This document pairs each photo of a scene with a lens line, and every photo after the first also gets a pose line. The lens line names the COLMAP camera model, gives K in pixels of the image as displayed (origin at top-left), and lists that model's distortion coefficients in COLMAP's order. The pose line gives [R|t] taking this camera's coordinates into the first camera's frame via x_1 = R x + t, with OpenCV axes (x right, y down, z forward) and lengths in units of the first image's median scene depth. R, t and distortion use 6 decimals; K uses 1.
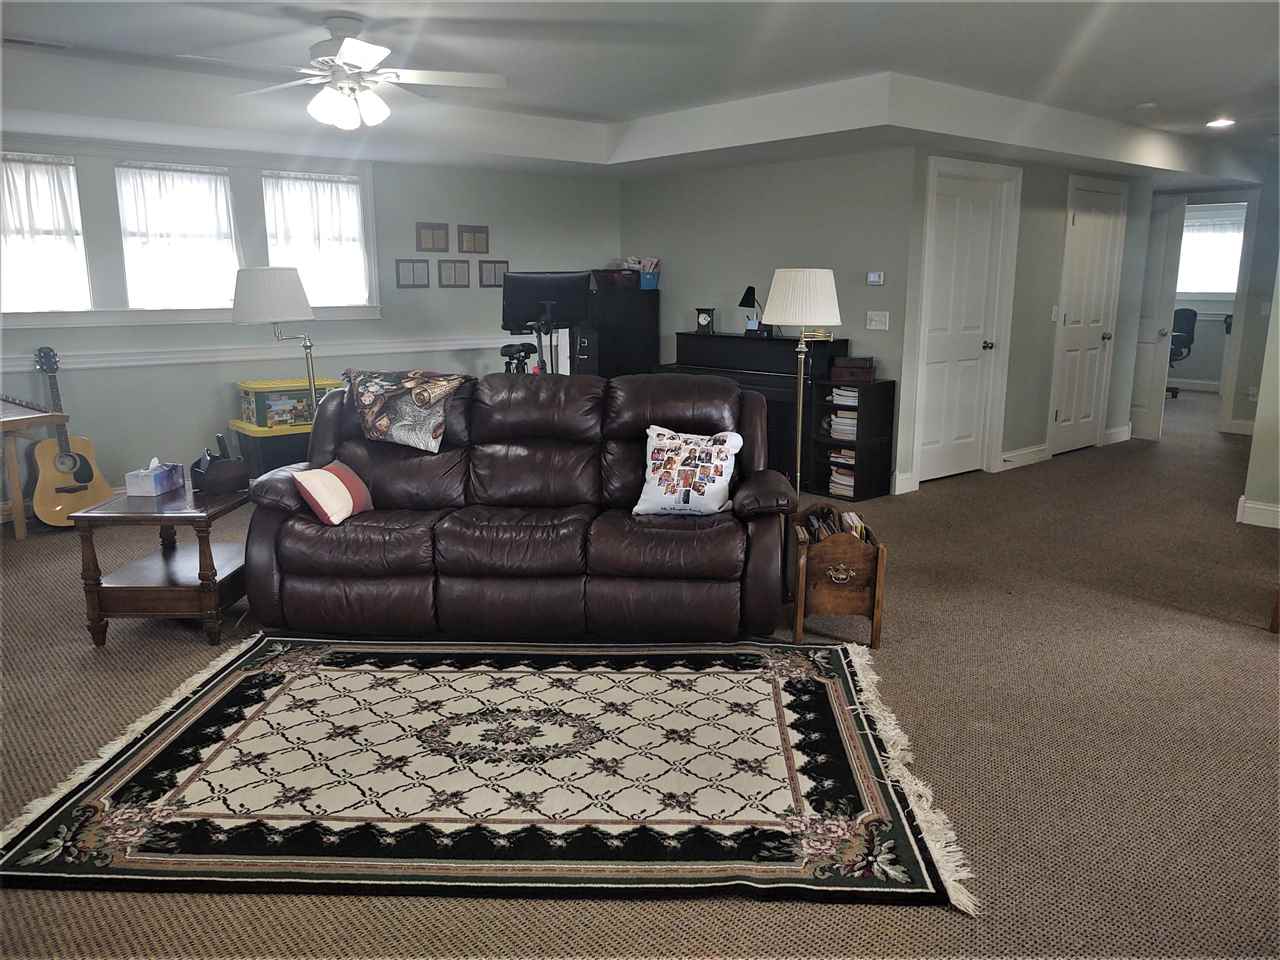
lens RADIAL K [[995.1, 0, 640.8], [0, 995.1, 480.6], [0, 0, 1]] dist [-0.012798, 0.032312]
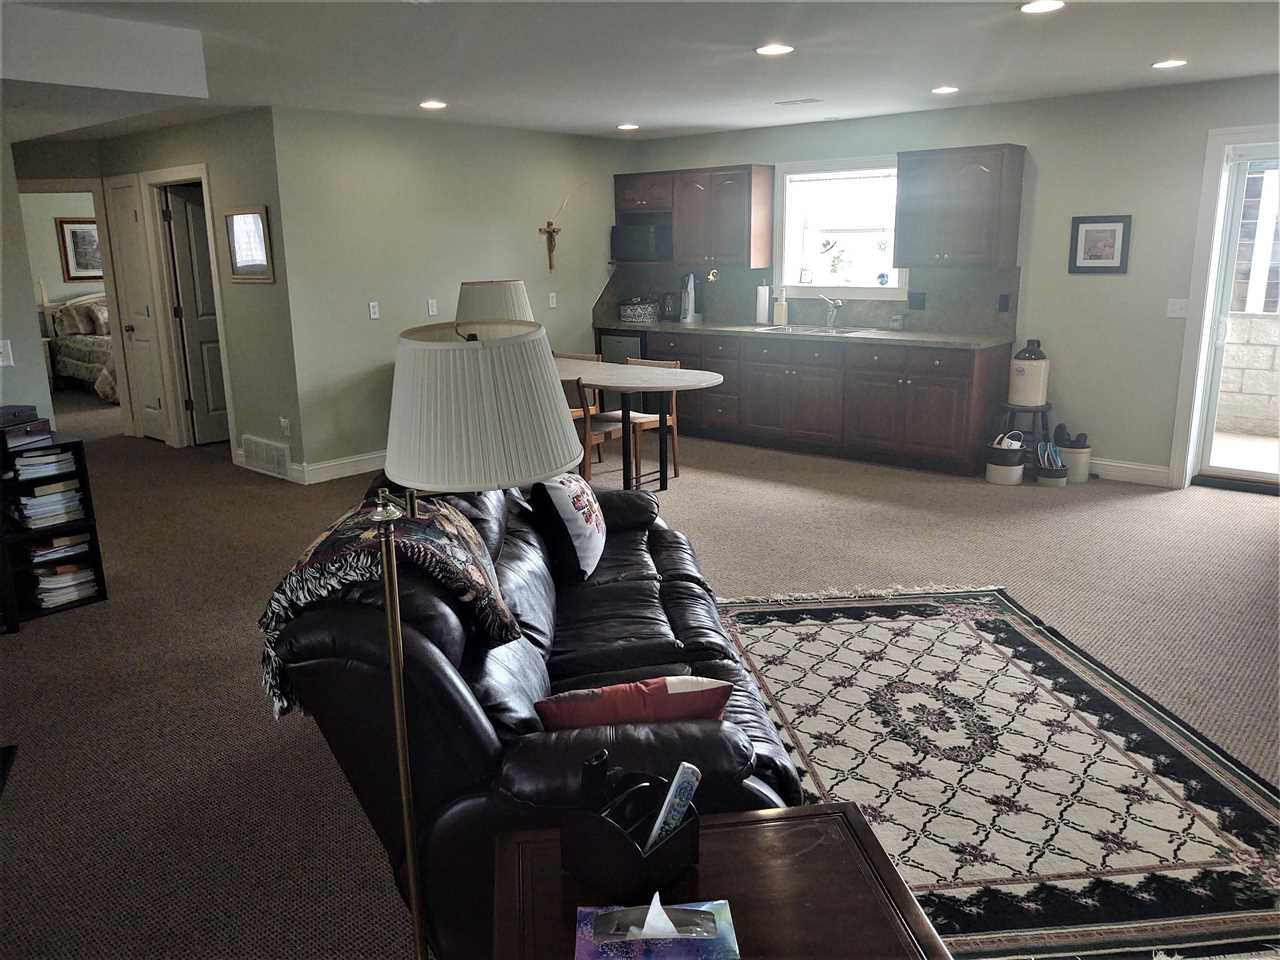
lens RADIAL K [[995.1, 0, 641.9], [0, 995.1, 481.2], [0, 0, 1]] dist [-0.012798, 0.032312]
pose [[-0.163114, -0.234764, 0.958269, -1.130963], [0.209460, 0.940896, 0.266162, -0.366662], [-0.964116, 0.244134, -0.104299, 1.448805]]
